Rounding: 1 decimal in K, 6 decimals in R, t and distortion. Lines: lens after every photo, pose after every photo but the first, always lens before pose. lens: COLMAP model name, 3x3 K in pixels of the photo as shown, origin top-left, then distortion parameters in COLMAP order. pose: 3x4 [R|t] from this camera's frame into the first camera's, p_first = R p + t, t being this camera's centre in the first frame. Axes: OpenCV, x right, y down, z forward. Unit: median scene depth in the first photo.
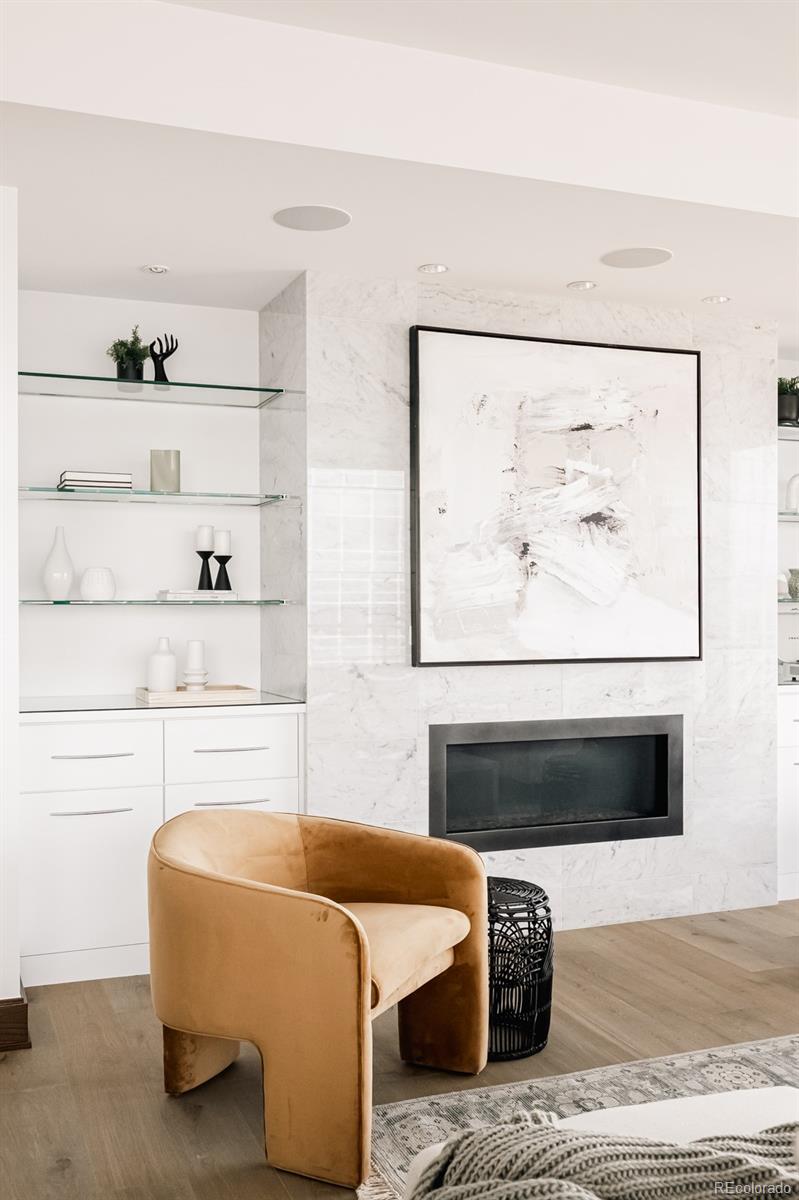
lens RADIAL K [[1149.0, 0, 395.1], [0, 1149.0, 612.4], [0, 0, 1]] dist [-0.004837, 0.000082]
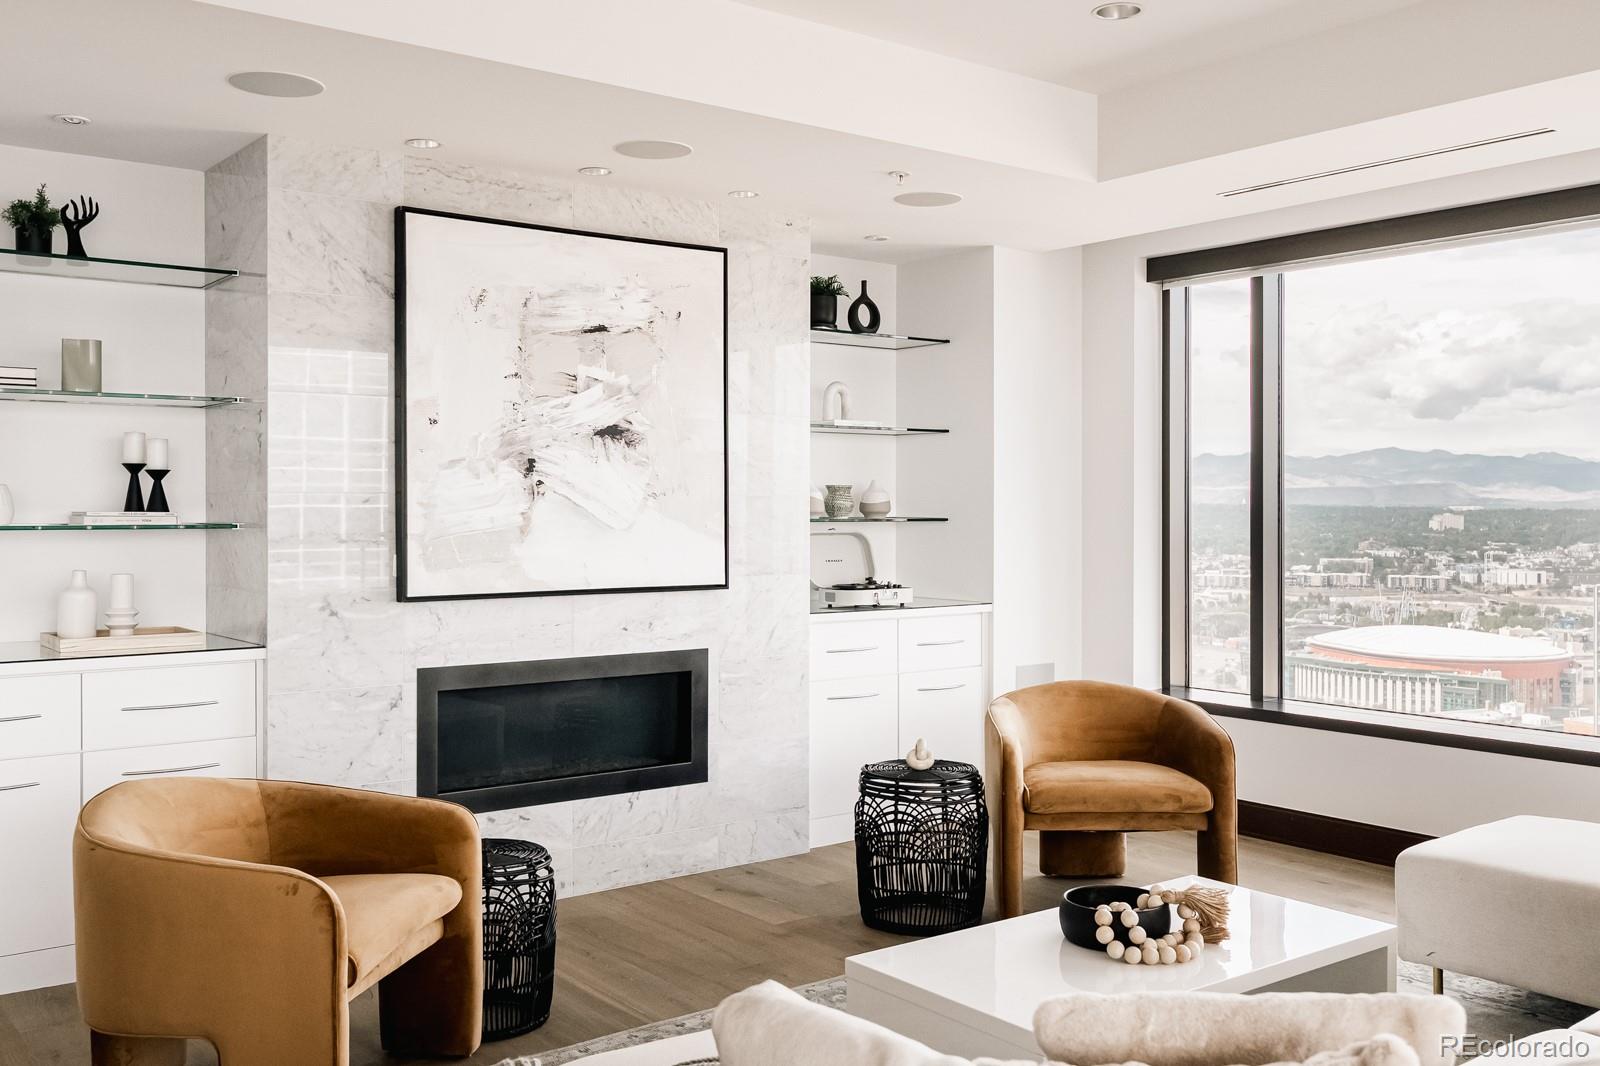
lens RADIAL K [[1447.1, 0, 804.8], [0, 1447.1, 512.8], [0, 0, 1]] dist [0.000215, -0.007182]
pose [[0.958957, 0.001977, 0.283544, 0.000315], [-0.002101, 0.999998, 0.000132, -0.019969], [-0.283543, -0.000722, 0.958959, -0.124587]]
